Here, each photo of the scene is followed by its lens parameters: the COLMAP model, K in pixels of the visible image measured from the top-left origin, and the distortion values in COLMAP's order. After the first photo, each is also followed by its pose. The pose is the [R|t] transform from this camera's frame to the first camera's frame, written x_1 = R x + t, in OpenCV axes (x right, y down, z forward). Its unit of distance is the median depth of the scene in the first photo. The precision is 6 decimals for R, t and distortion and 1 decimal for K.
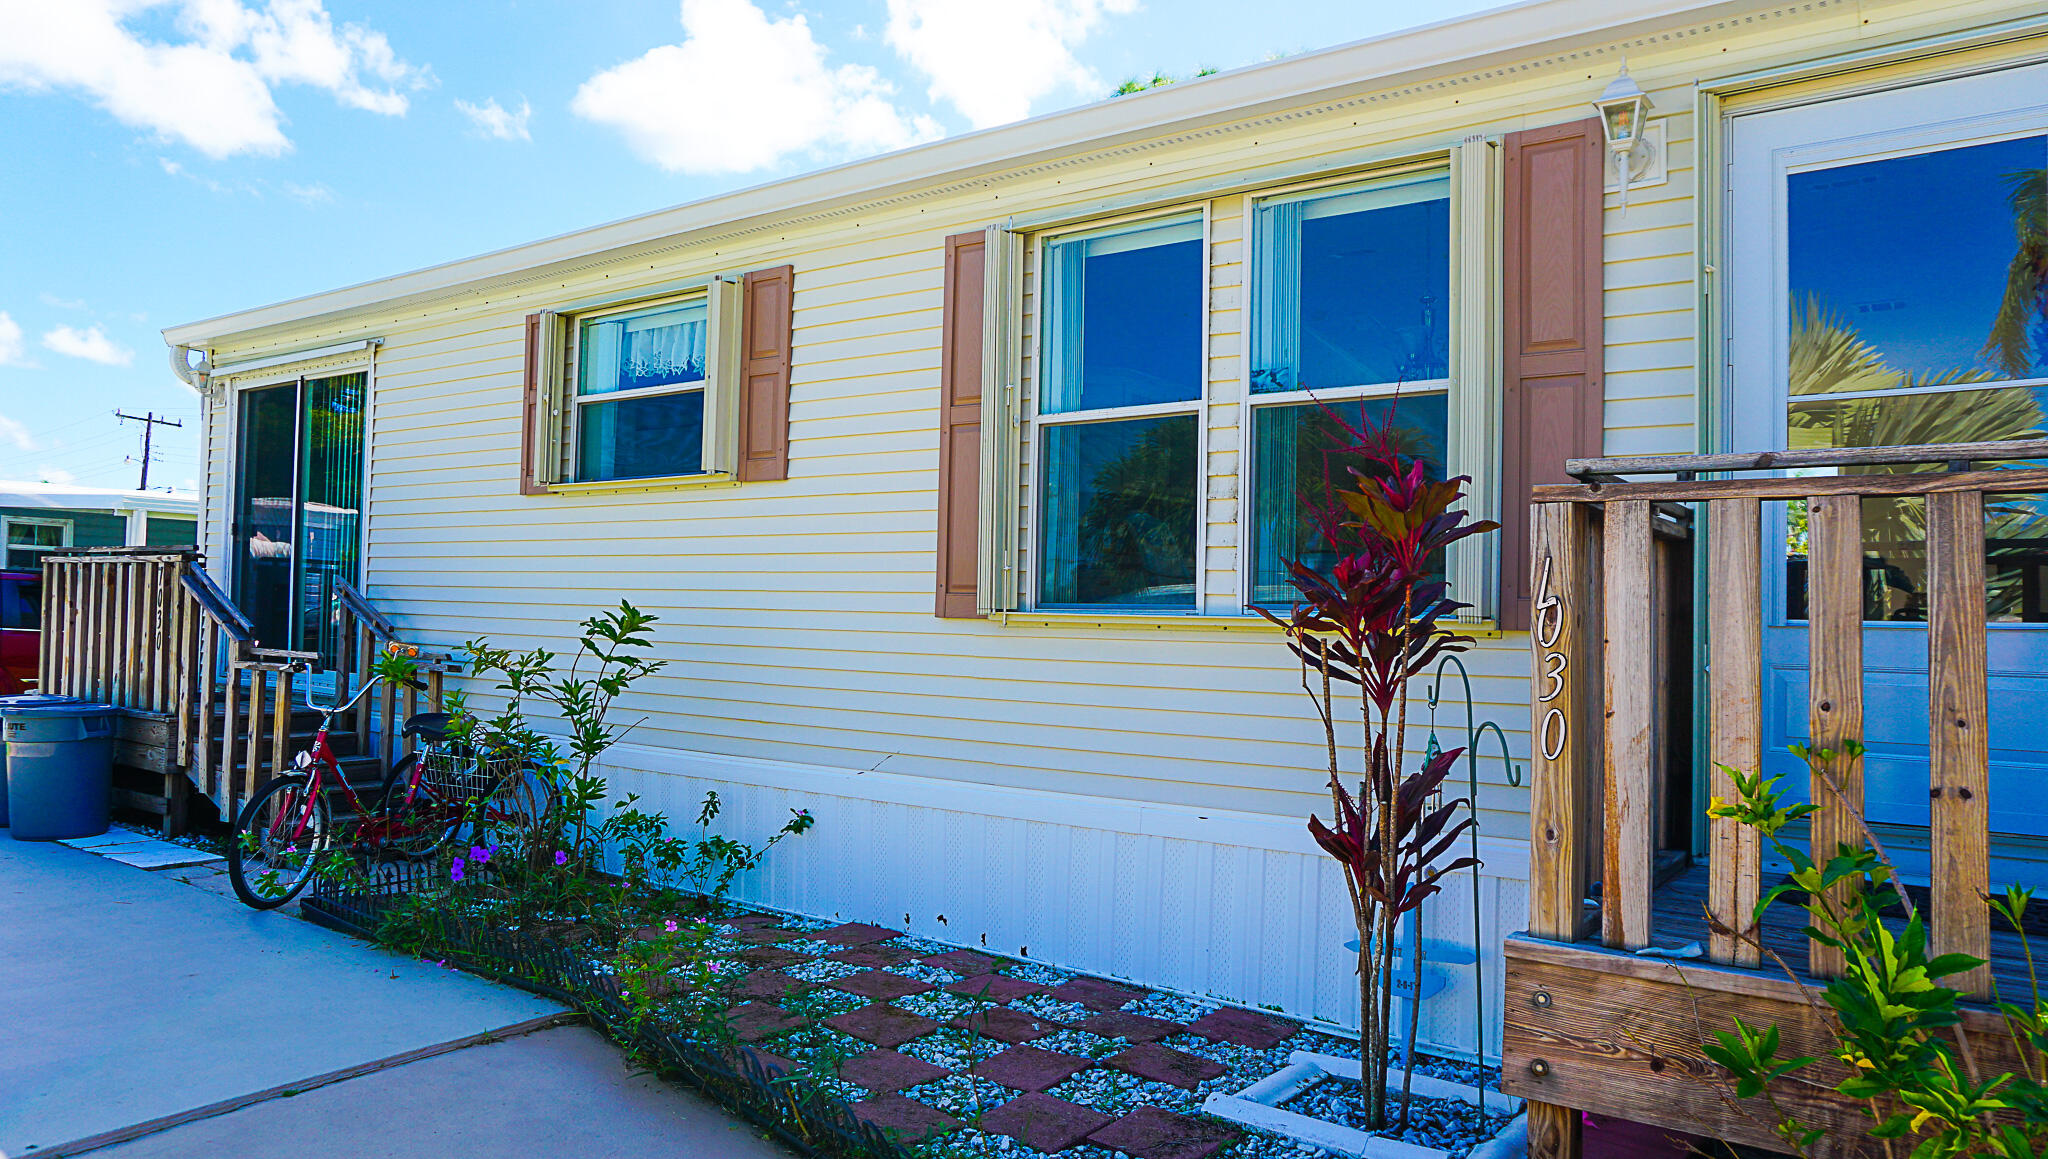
lens RADIAL K [[1346.1, 0, 1031.1], [0, 1346.1, 579.4], [0, 0, 1]] dist [-0.047831, 0.026815]
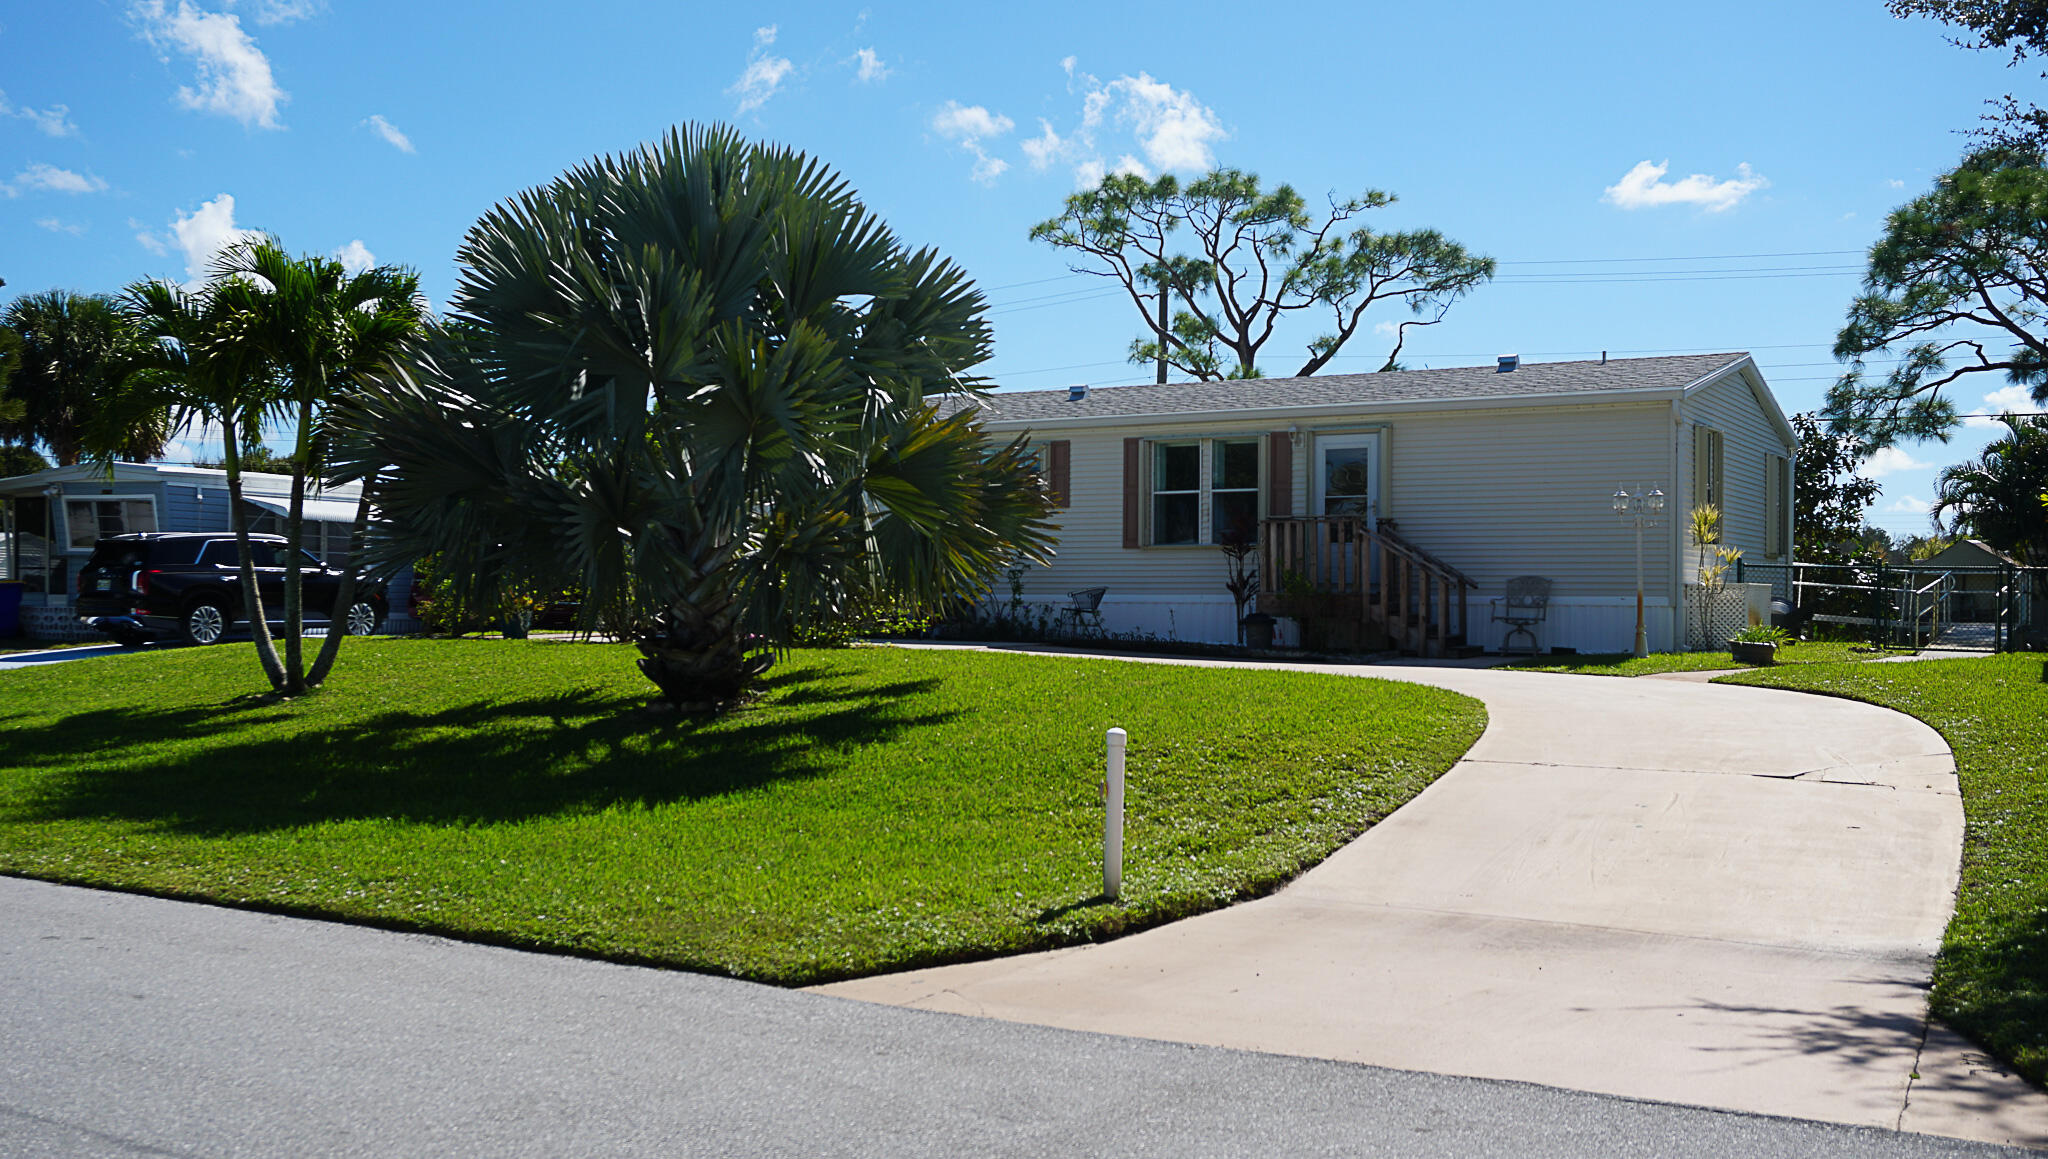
lens RADIAL K [[1910.2, 0, 1032.2], [0, 1910.2, 608.2], [0, 0, 1]] dist [-0.005202, 0.010261]
pose [[0.996205, -0.015502, 0.085648, -0.652079], [0.012425, 0.999262, 0.036337, 0.000749], [-0.086148, -0.035135, 0.995663, -3.500864]]
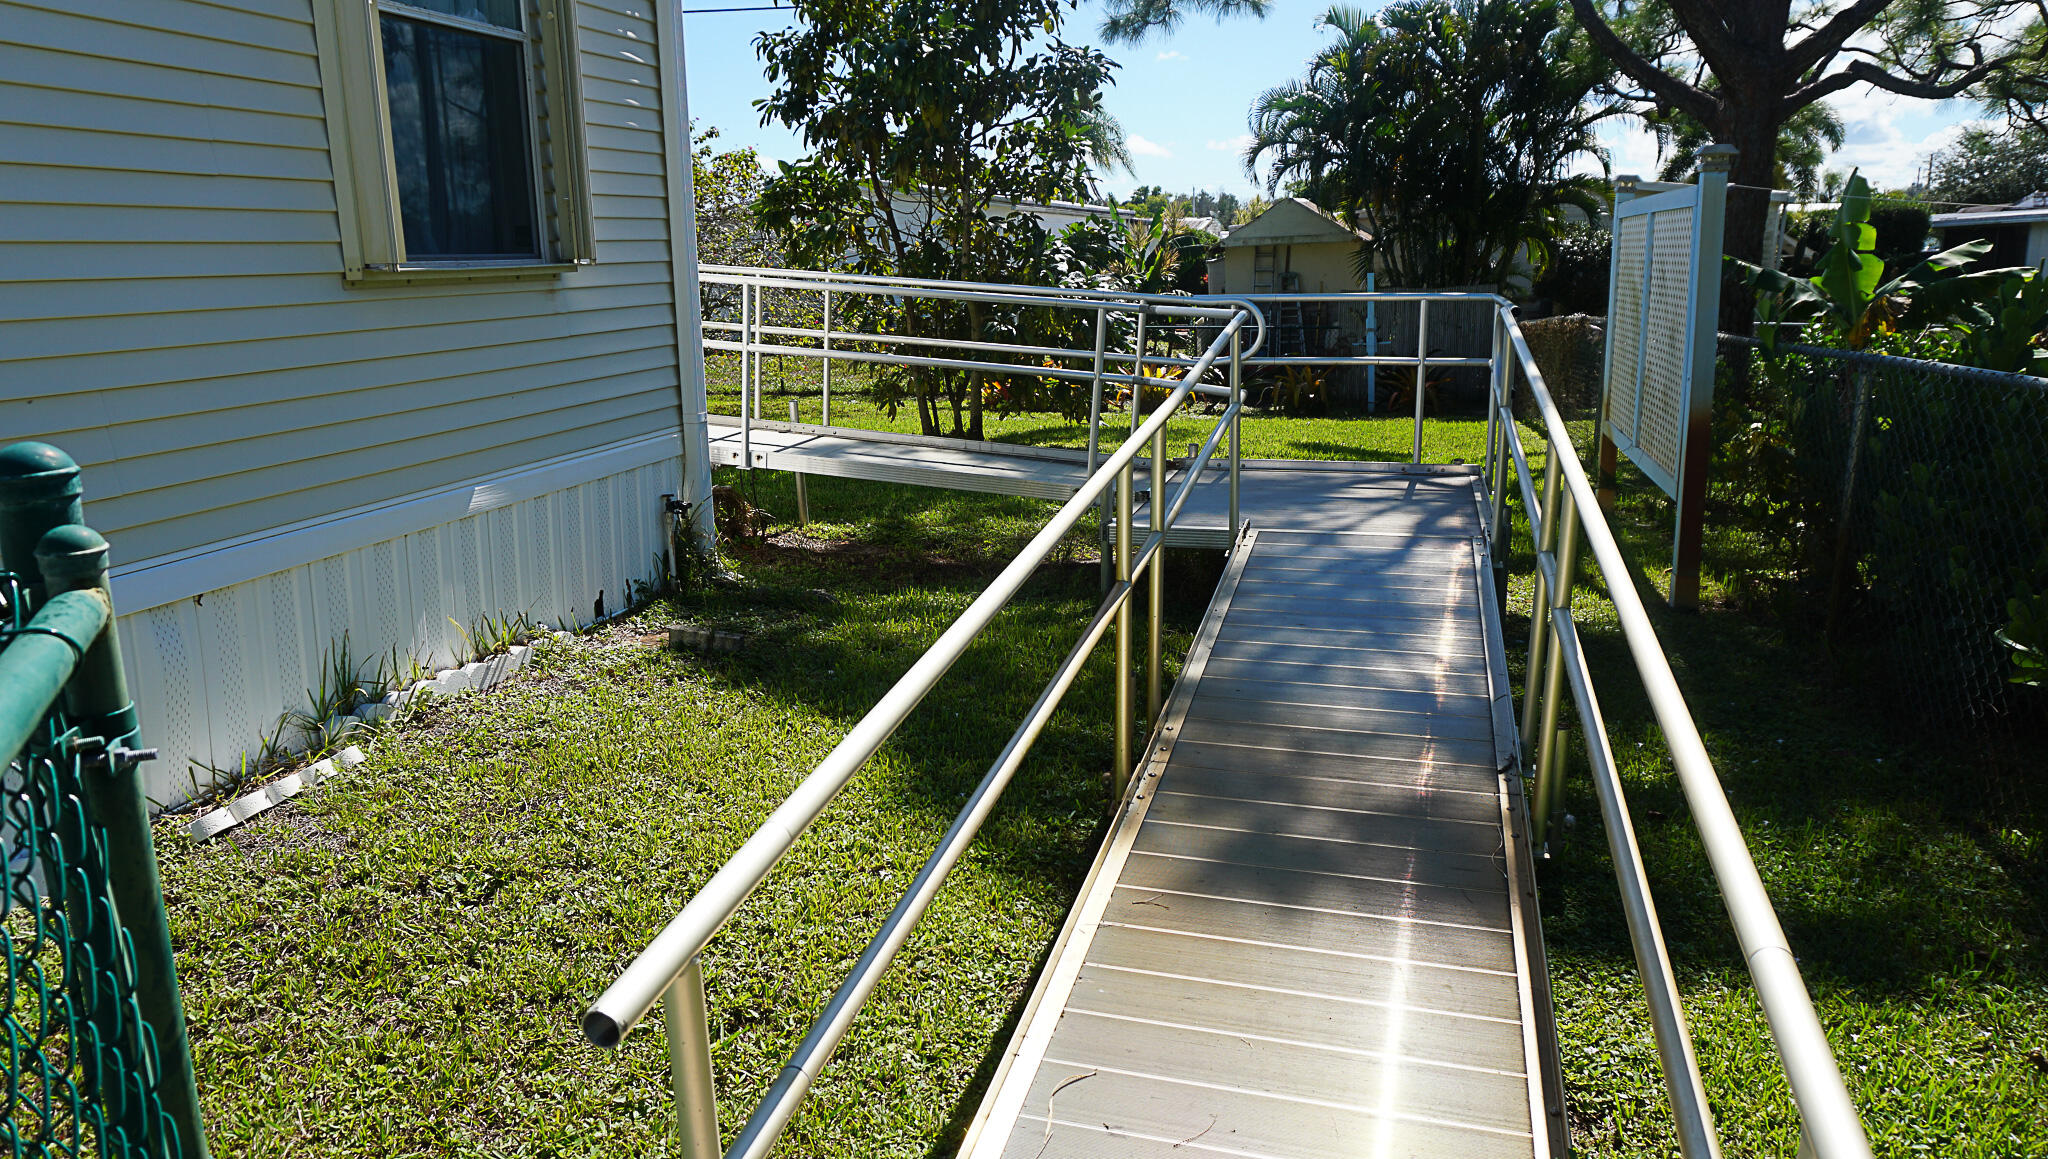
lens RADIAL K [[1372.8, 0, 985.3], [0, 1372.8, 555.0], [0, 0, 1]] dist [-0.054584, 0.033223]
pose [[0.945194, -0.101971, 0.310179, 1.562874], [0.022537, 0.968091, 0.249583, 0.043413], [-0.325732, -0.228914, 0.917332, 0.211812]]
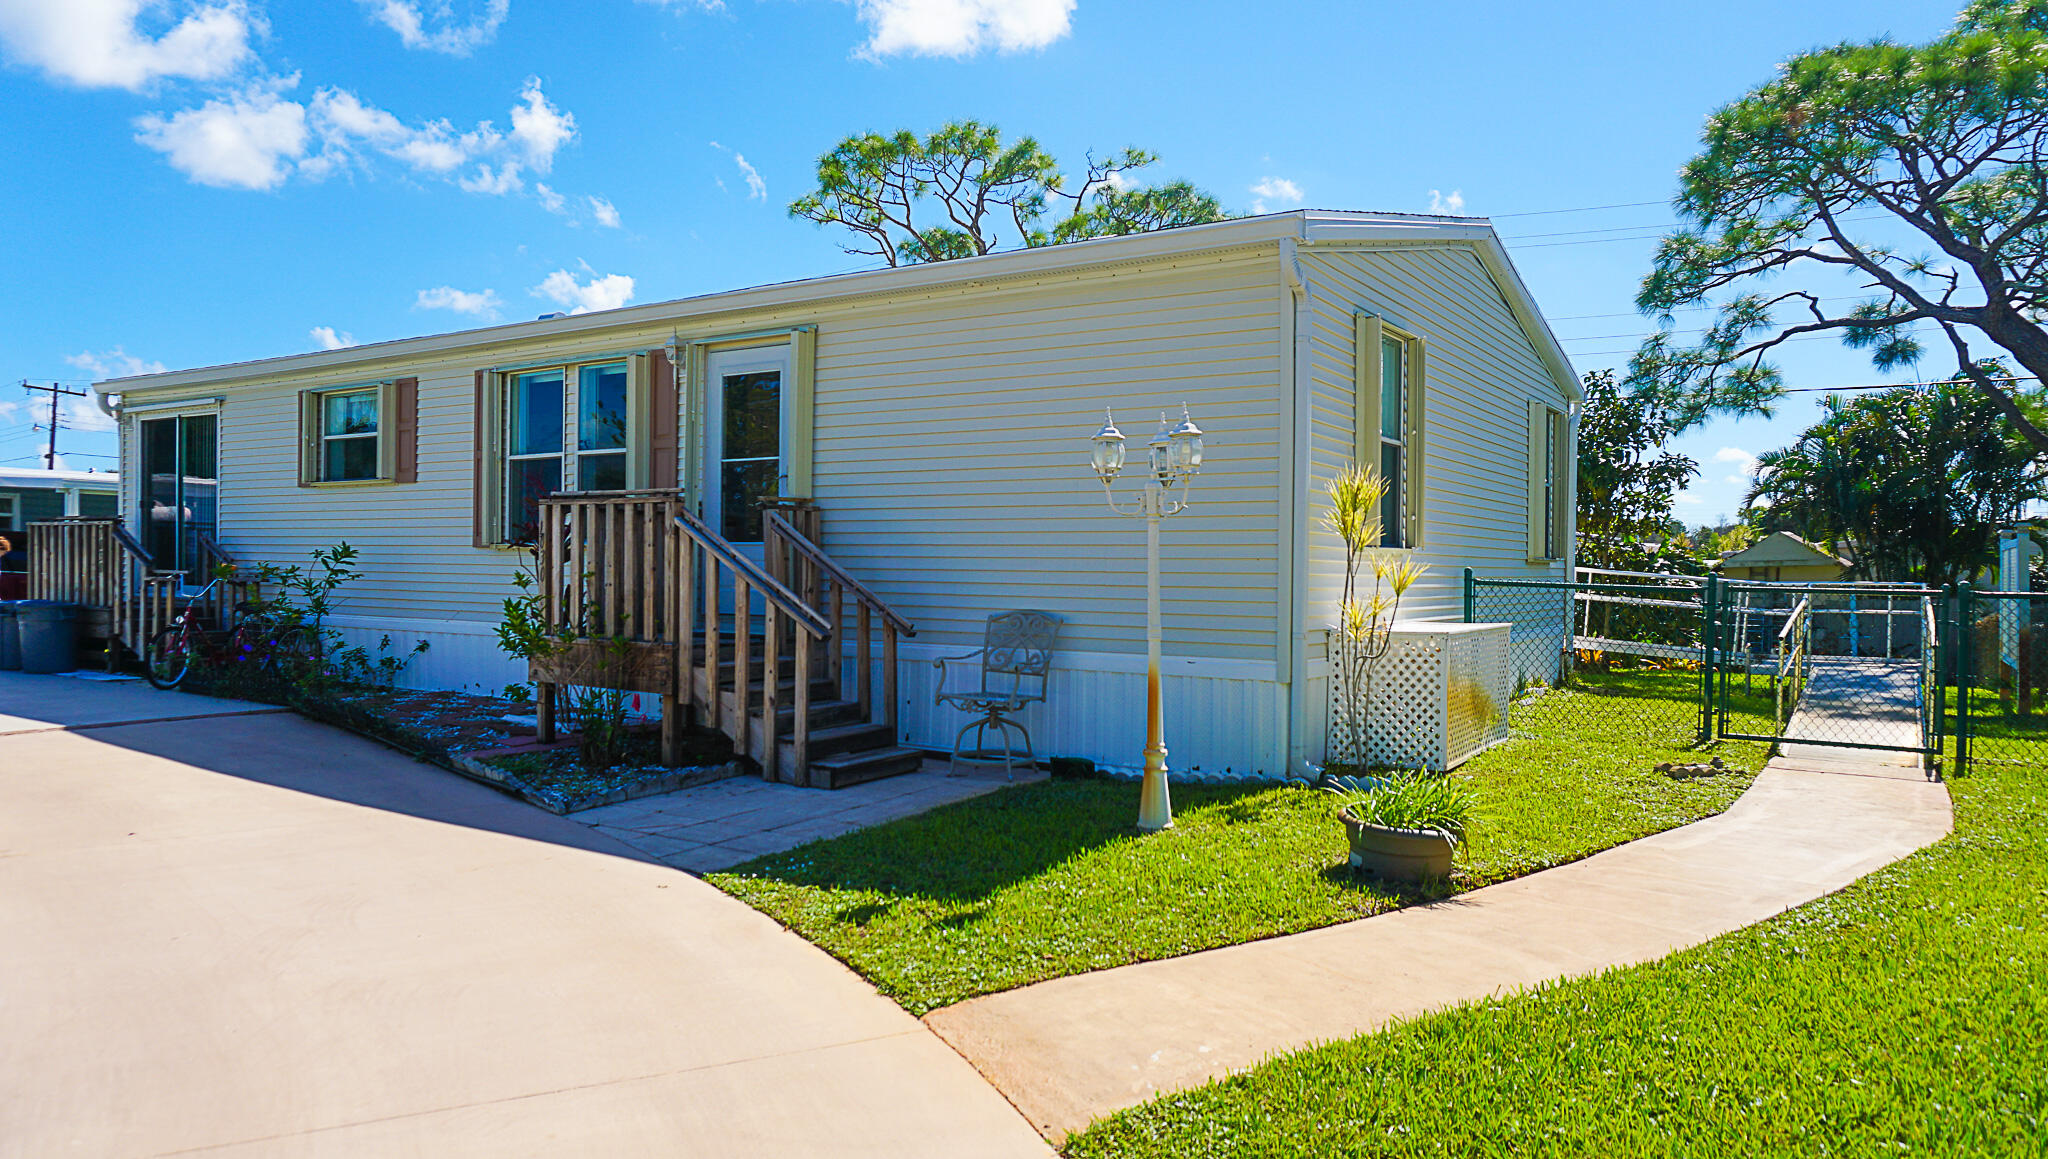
lens RADIAL K [[1351.7, 0, 1024.0], [0, 1351.7, 579.5], [0, 0, 1]] dist [-0.067554, 0.054841]
pose [[0.998705, -0.011951, 0.049454, 0.634587], [0.010012, 0.999178, 0.039280, 0.003666], [-0.049882, -0.038734, 0.998004, -1.077665]]
